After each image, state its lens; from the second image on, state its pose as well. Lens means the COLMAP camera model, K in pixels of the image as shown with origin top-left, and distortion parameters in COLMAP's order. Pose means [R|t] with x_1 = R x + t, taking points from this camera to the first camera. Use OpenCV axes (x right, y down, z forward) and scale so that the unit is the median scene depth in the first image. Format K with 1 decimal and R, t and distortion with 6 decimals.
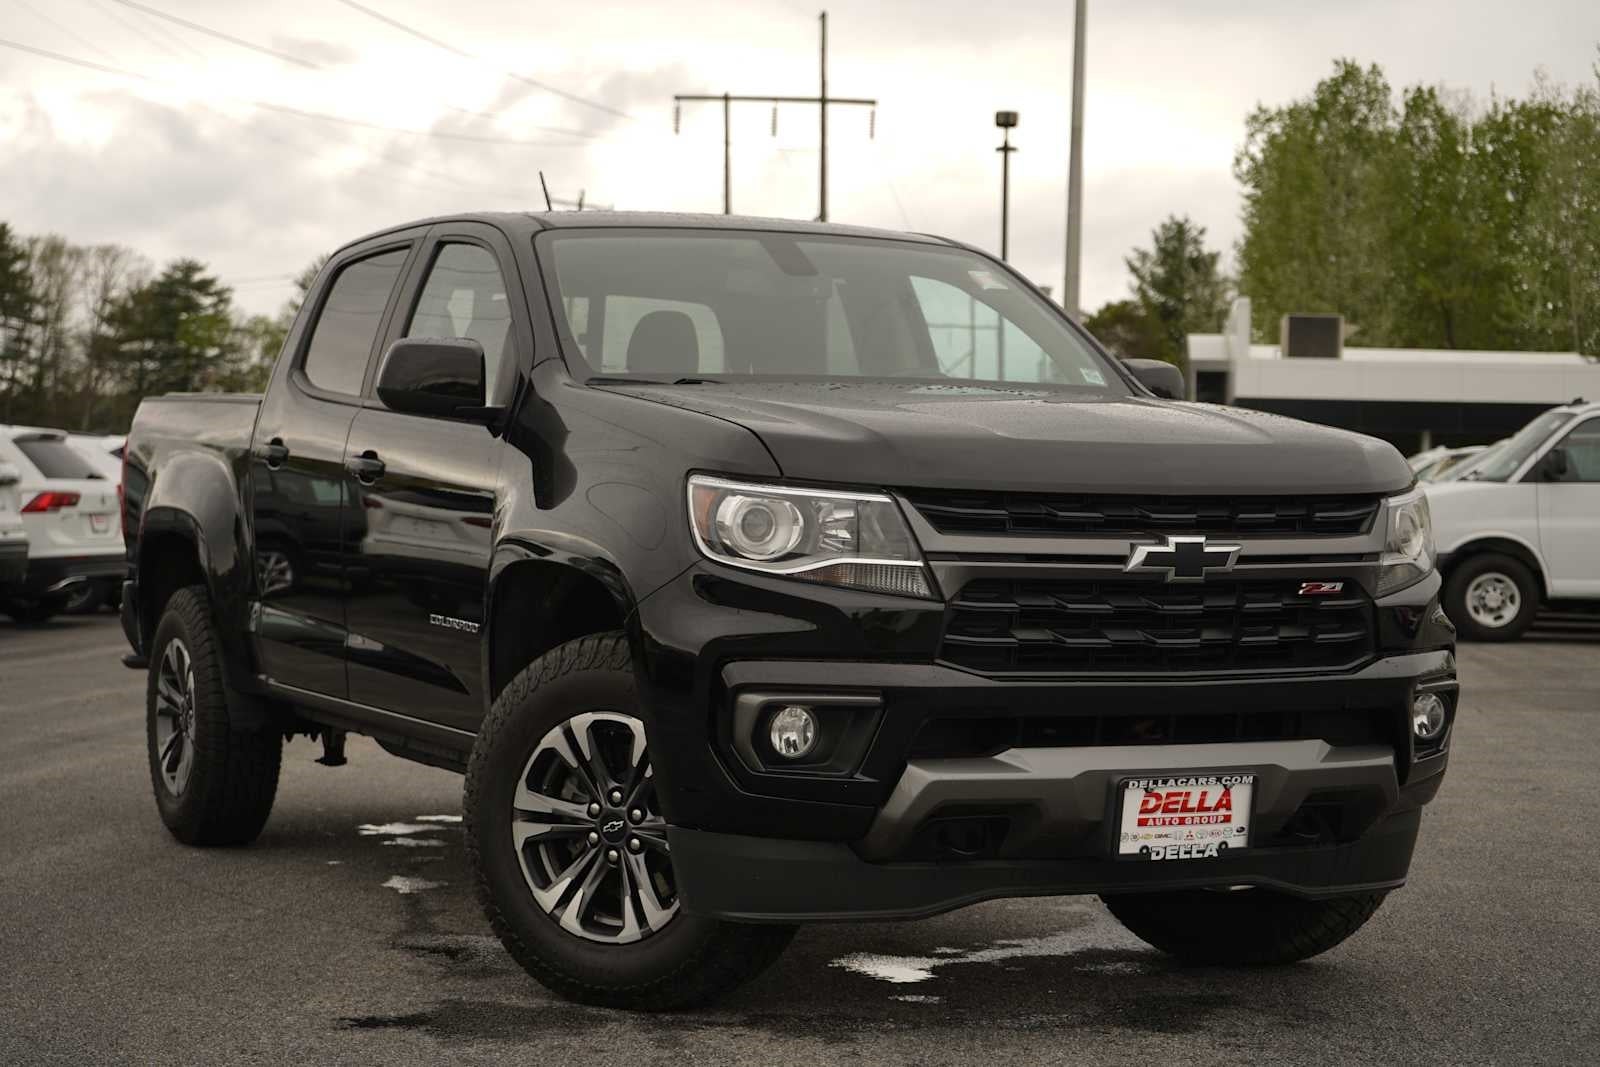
lens RADIAL K [[2954.7, 0, 800.0], [0, 2954.7, 533.5], [0, 0, 1]] dist [0.076934, 0.006425]
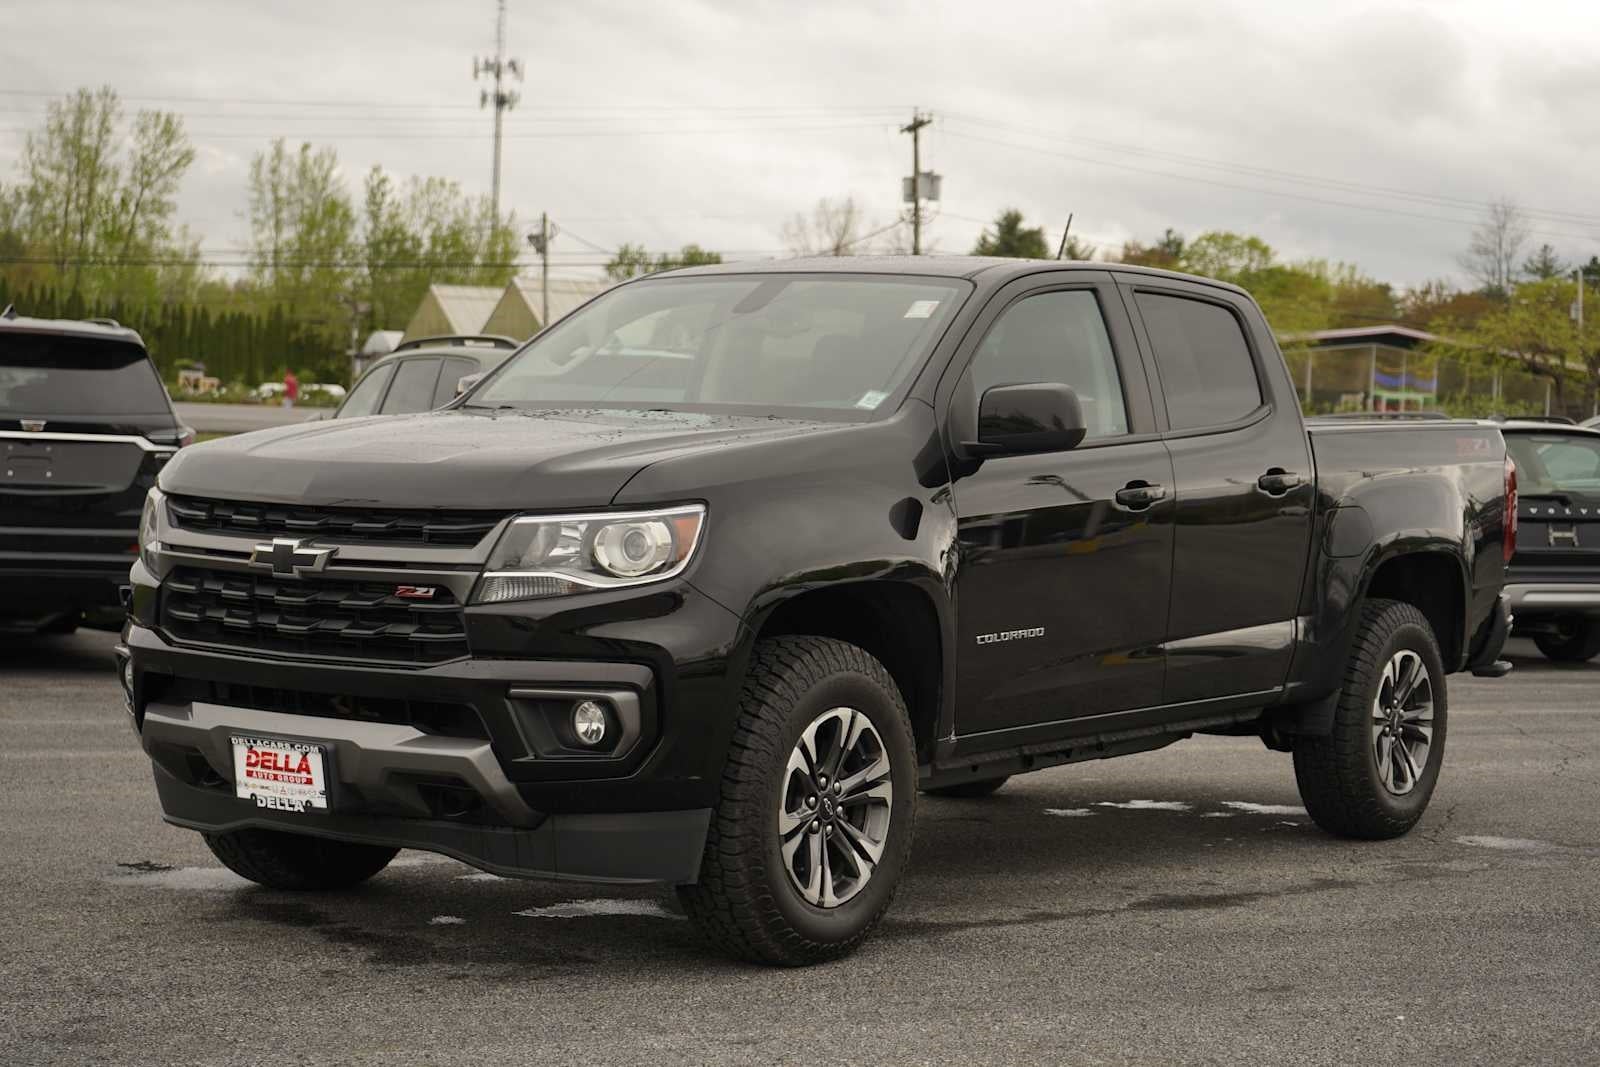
lens RADIAL K [[2954.7, 0, 800.0], [0, 2954.7, 533.5], [0, 0, 1]] dist [0.076934, 0.006425]
pose [[0.488008, 0.034225, -0.872168, 1.273291], [-0.037706, 0.999125, 0.018108, -0.030787], [0.872024, 0.024049, 0.488872, 0.598786]]
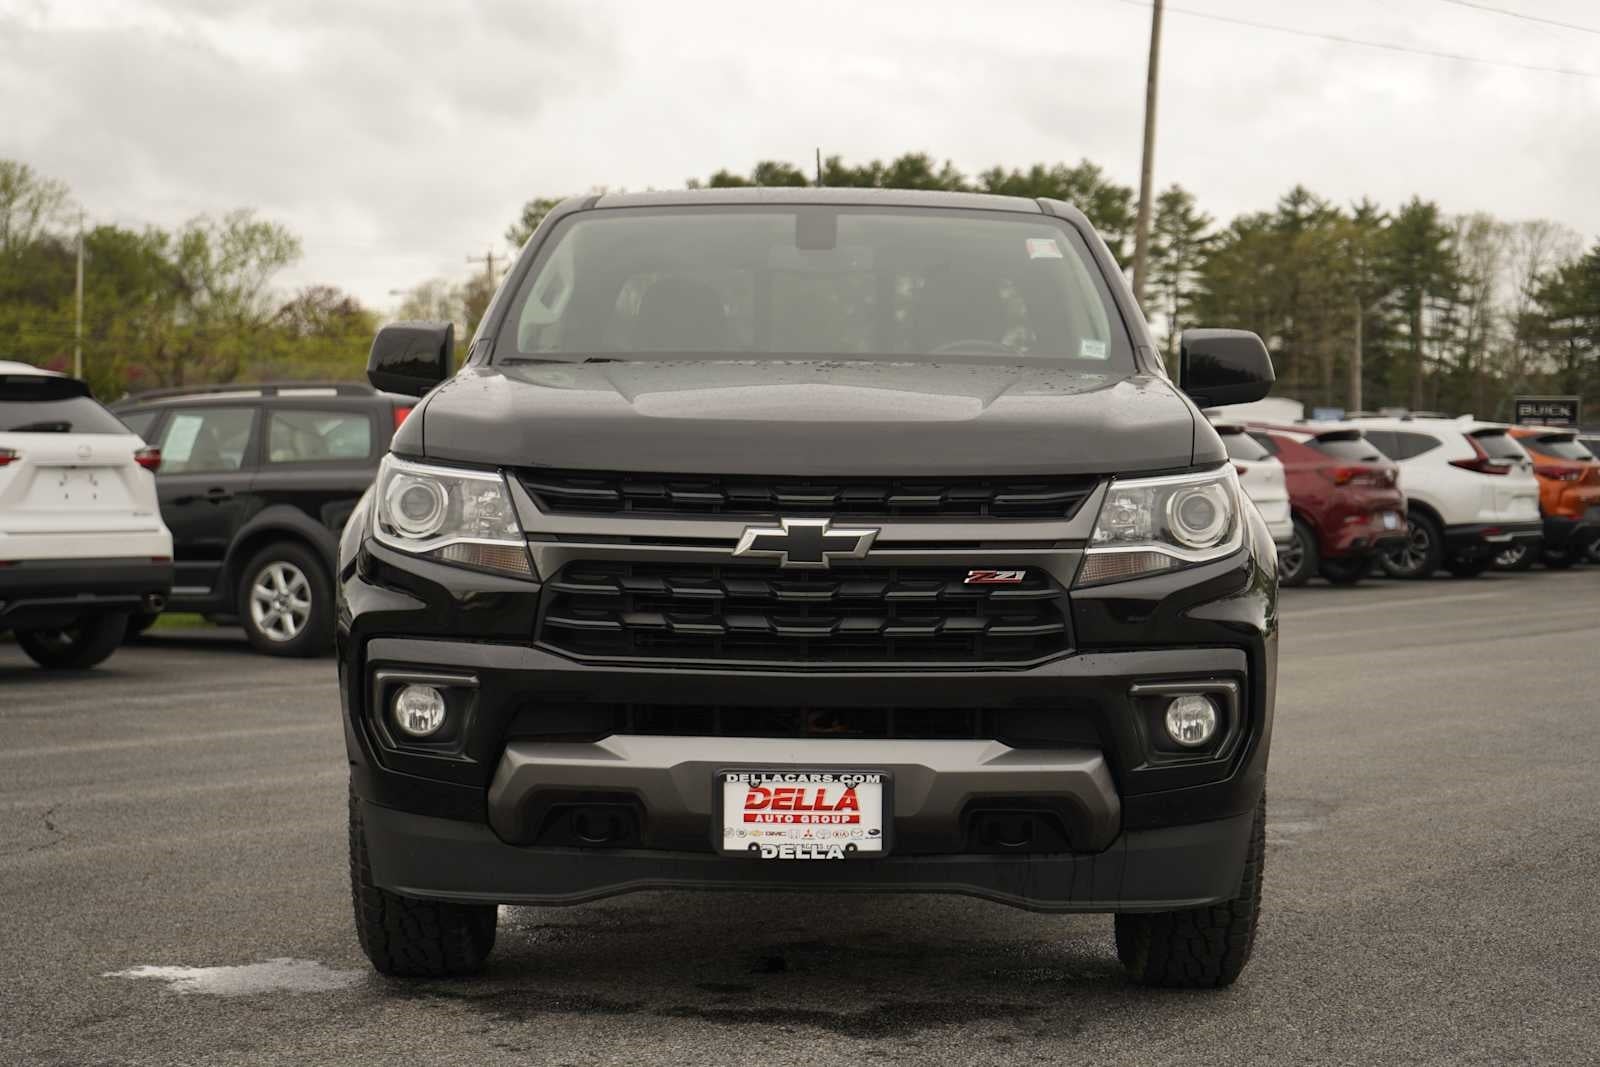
lens RADIAL K [[2954.7, 0, 800.0], [0, 2954.7, 533.5], [0, 0, 1]] dist [0.076934, 0.006425]
pose [[0.899495, 0.012543, -0.436751, 0.543754], [-0.008781, 0.999905, 0.010633, -0.004555], [0.436843, -0.005729, 0.899520, 0.148209]]
